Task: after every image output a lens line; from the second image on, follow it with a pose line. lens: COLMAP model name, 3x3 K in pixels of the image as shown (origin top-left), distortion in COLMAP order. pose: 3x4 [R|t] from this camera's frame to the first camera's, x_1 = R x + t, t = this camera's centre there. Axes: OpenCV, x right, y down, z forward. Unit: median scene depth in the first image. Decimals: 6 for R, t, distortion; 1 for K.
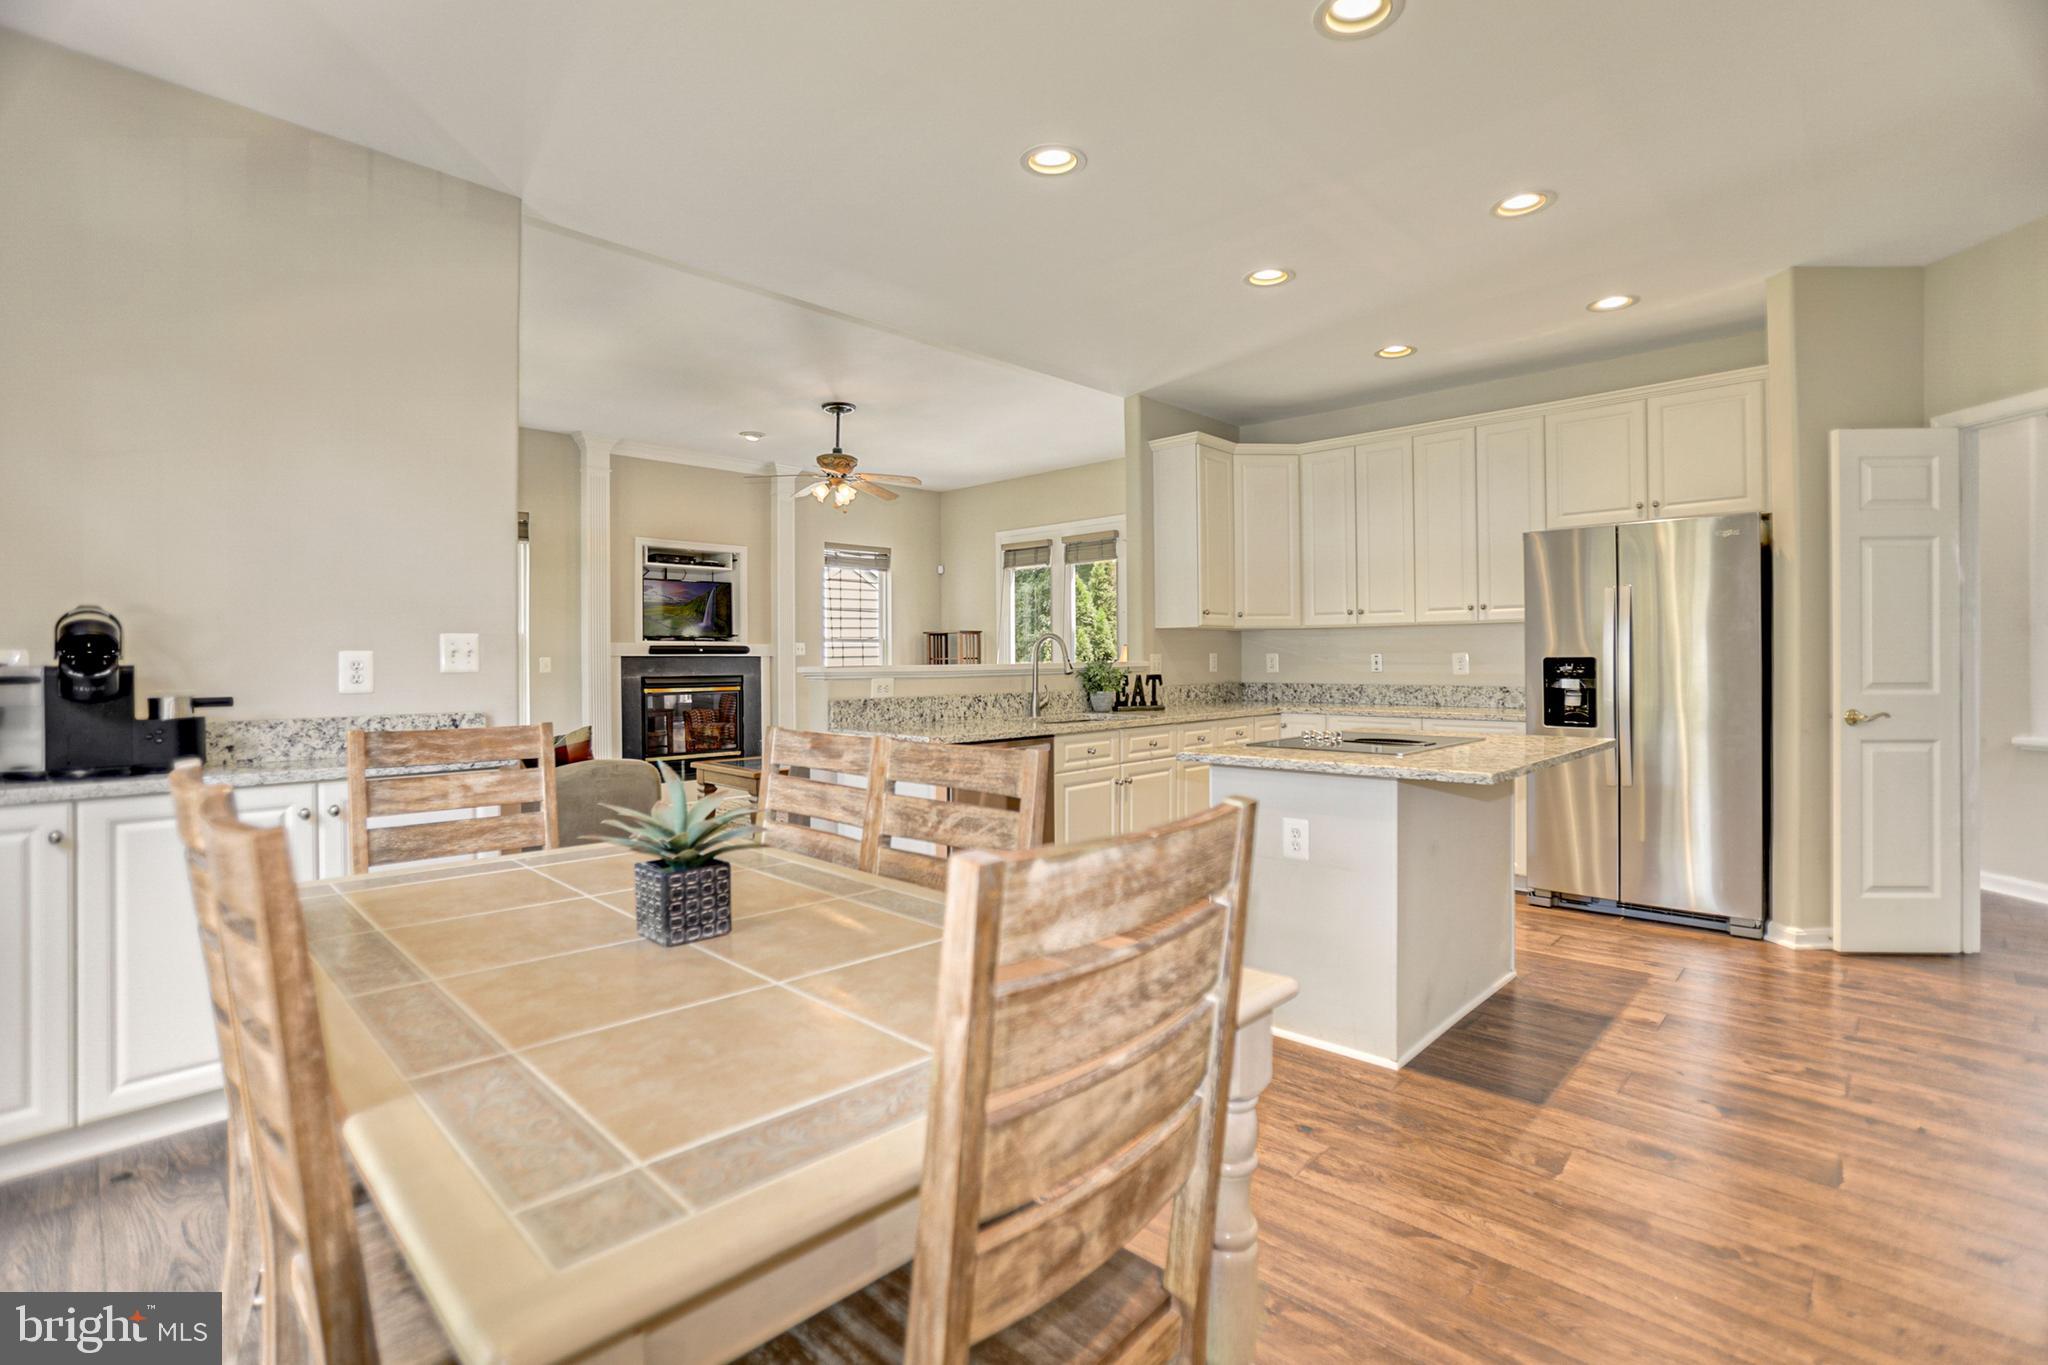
lens RADIAL K [[945.4, 0, 1003.6], [0, 945.4, 664.4], [0, 0, 1]] dist [-0.072976, 0.029127]
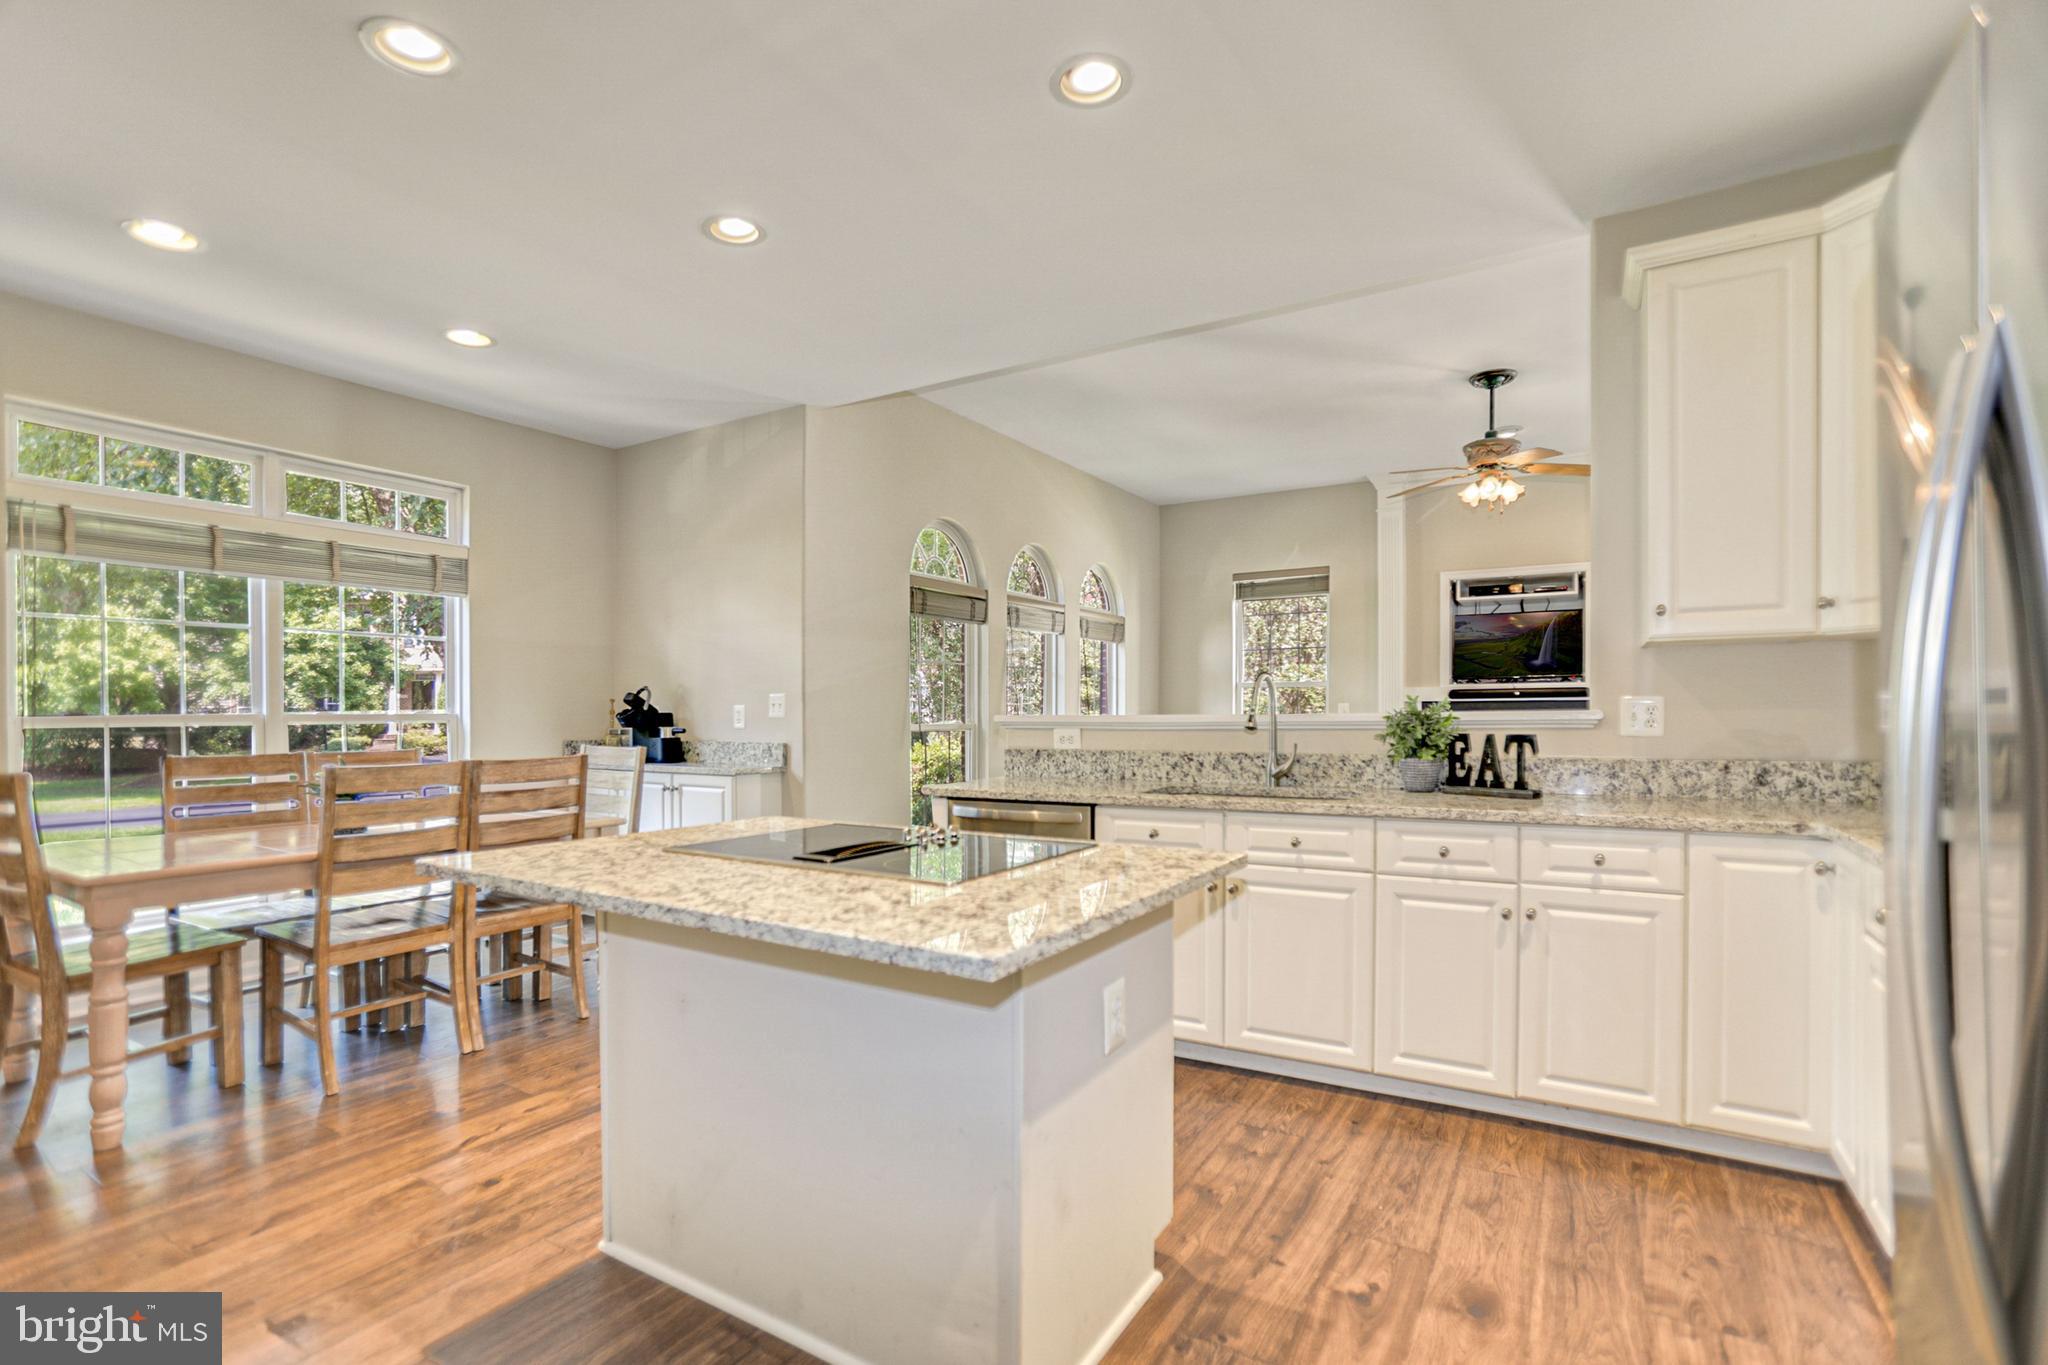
lens RADIAL K [[937.7, 0, 1003.1], [0, 937.7, 706.2], [0, 0, 1]] dist [-0.044111, 0.027424]
pose [[0.221875, -0.002063, -0.975073, 0.604708], [0.001526, 0.999997, -0.001769, -0.005200], [0.975074, -0.001096, 0.221878, 0.559620]]
